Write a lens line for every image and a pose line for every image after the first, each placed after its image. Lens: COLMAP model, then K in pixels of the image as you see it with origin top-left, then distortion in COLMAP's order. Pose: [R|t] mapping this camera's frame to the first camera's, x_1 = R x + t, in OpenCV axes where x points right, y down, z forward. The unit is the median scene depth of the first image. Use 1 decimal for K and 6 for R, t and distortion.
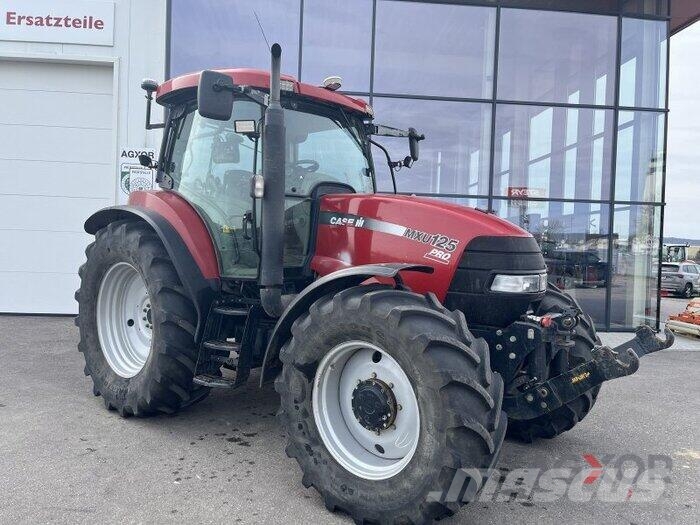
lens RADIAL K [[528.7, 0, 353.4], [0, 528.7, 254.9], [0, 0, 1]] dist [0.080981, -0.106636]
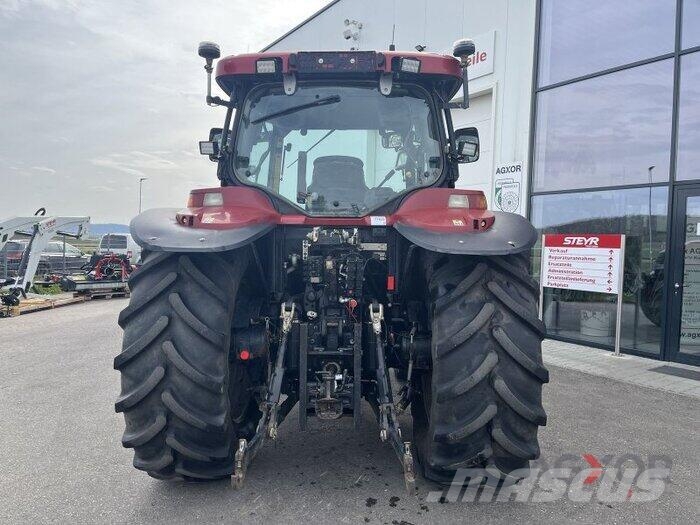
lens RADIAL K [[528.7, 0, 343.2], [0, 528.7, 264.4], [0, 0, 1]] dist [0.080981, -0.106636]
pose [[0.477846, 0.012494, -0.878355, 0.746676], [-0.020921, 0.999777, 0.002839, 0.000112], [0.878194, 0.017020, 0.478001, 0.476222]]
